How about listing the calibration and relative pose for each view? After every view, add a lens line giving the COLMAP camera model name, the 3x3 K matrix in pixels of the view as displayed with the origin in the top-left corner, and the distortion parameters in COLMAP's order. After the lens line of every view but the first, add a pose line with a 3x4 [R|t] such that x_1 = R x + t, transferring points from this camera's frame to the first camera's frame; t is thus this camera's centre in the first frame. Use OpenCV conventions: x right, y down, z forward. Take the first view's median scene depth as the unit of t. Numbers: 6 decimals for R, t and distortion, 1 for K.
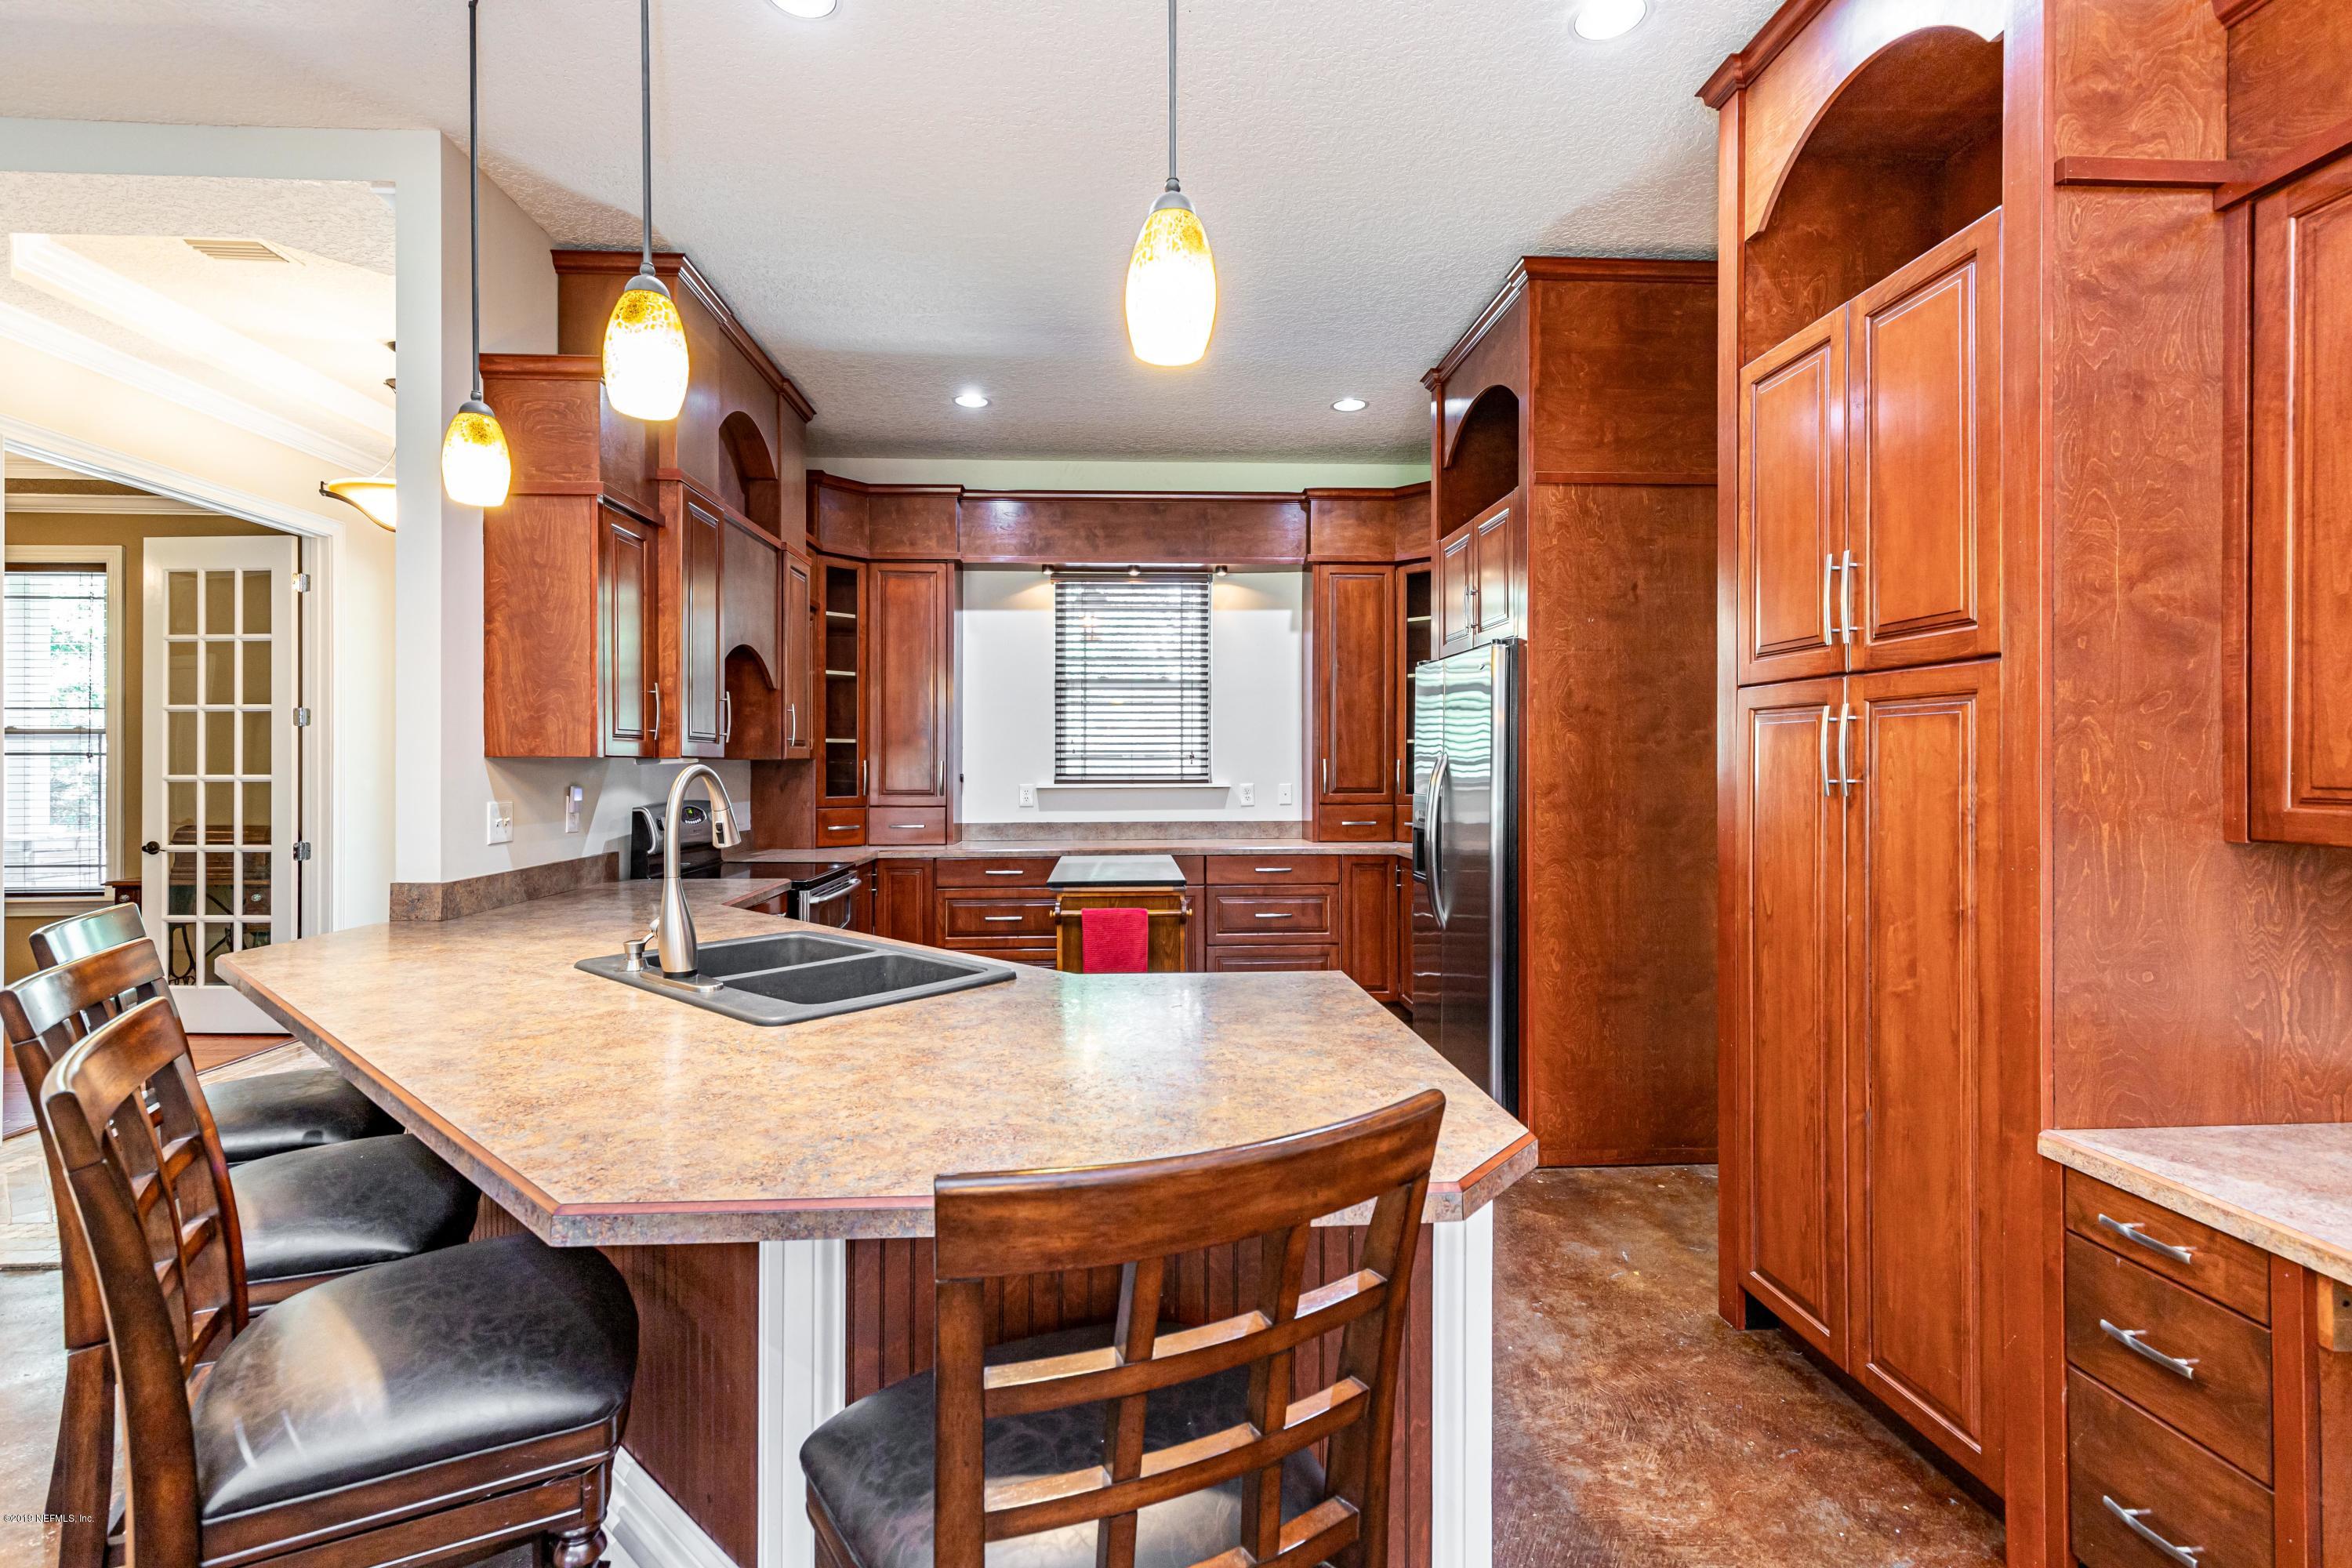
lens RADIAL K [[1067.8, 0, 1173.3], [0, 1067.8, 766.0], [0, 0, 1]] dist [0.008461, -0.000906]
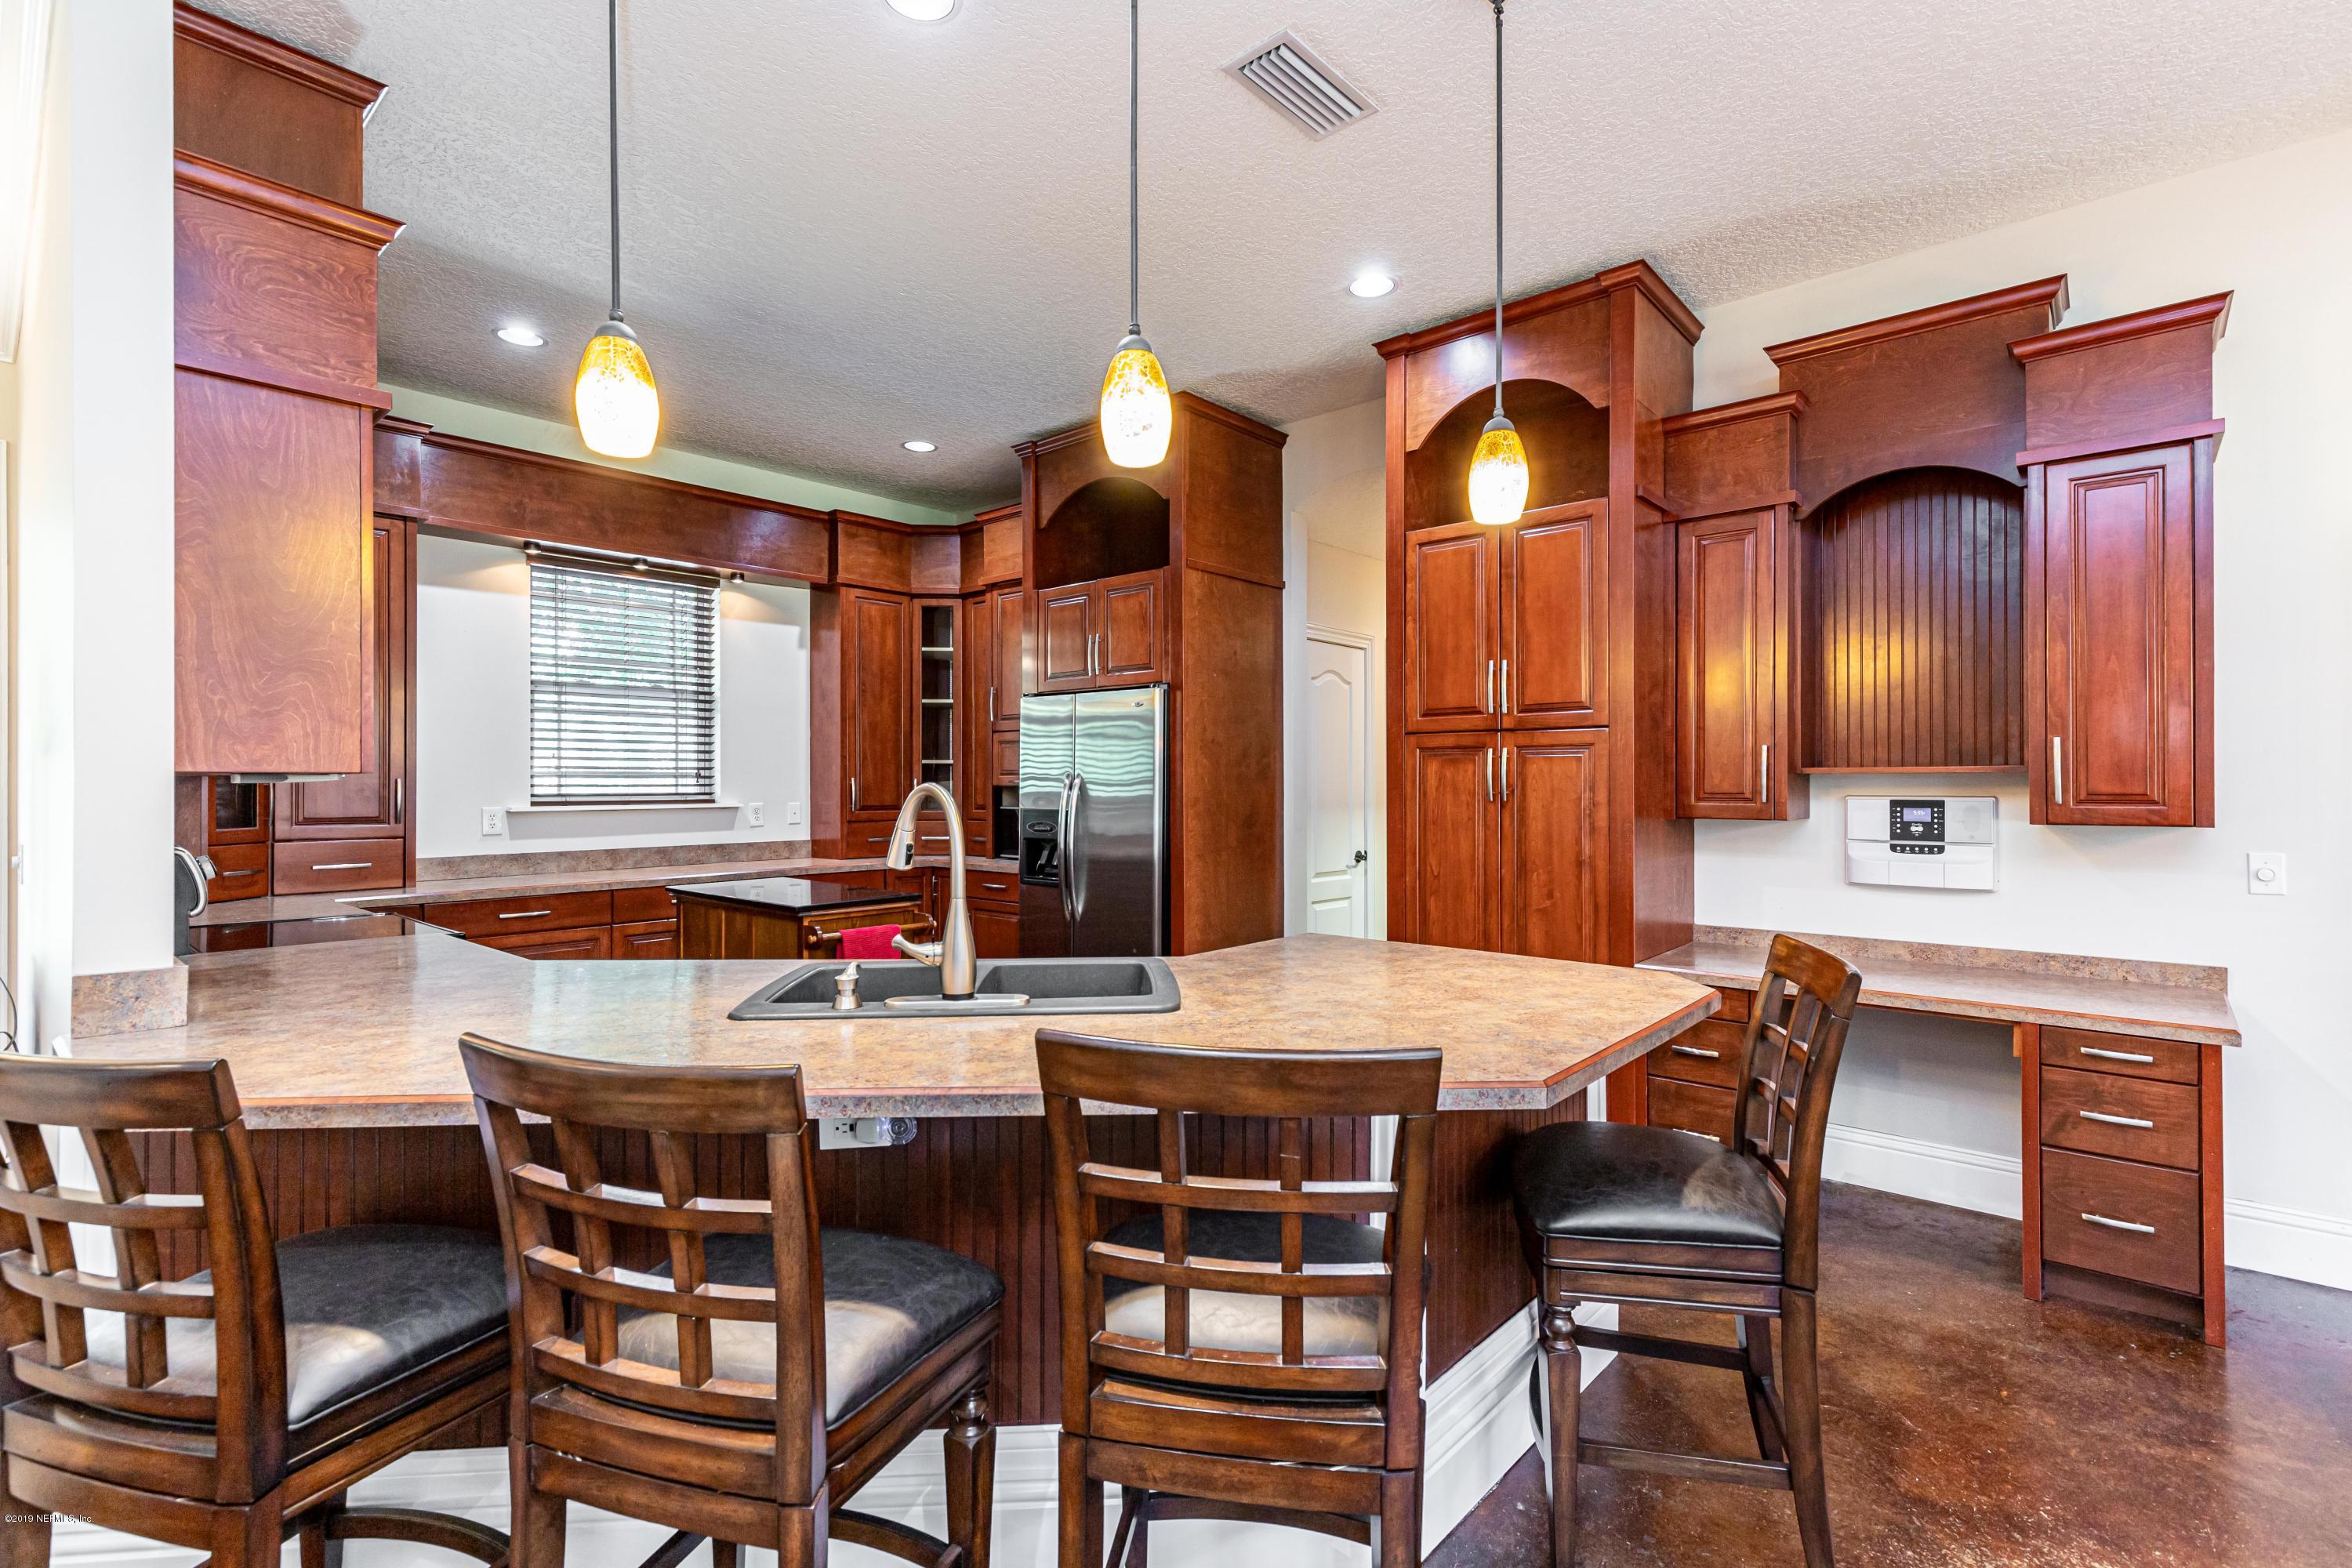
lens RADIAL K [[1067.8, 0, 1173.4], [0, 1067.8, 787.4], [0, 0, 1]] dist [0.008461, -0.000906]
pose [[0.702279, -0.002675, 0.711897, -0.376898], [0.001039, 0.999996, 0.002732, 0.000192], [-0.711901, -0.001179, 0.702279, 0.062828]]
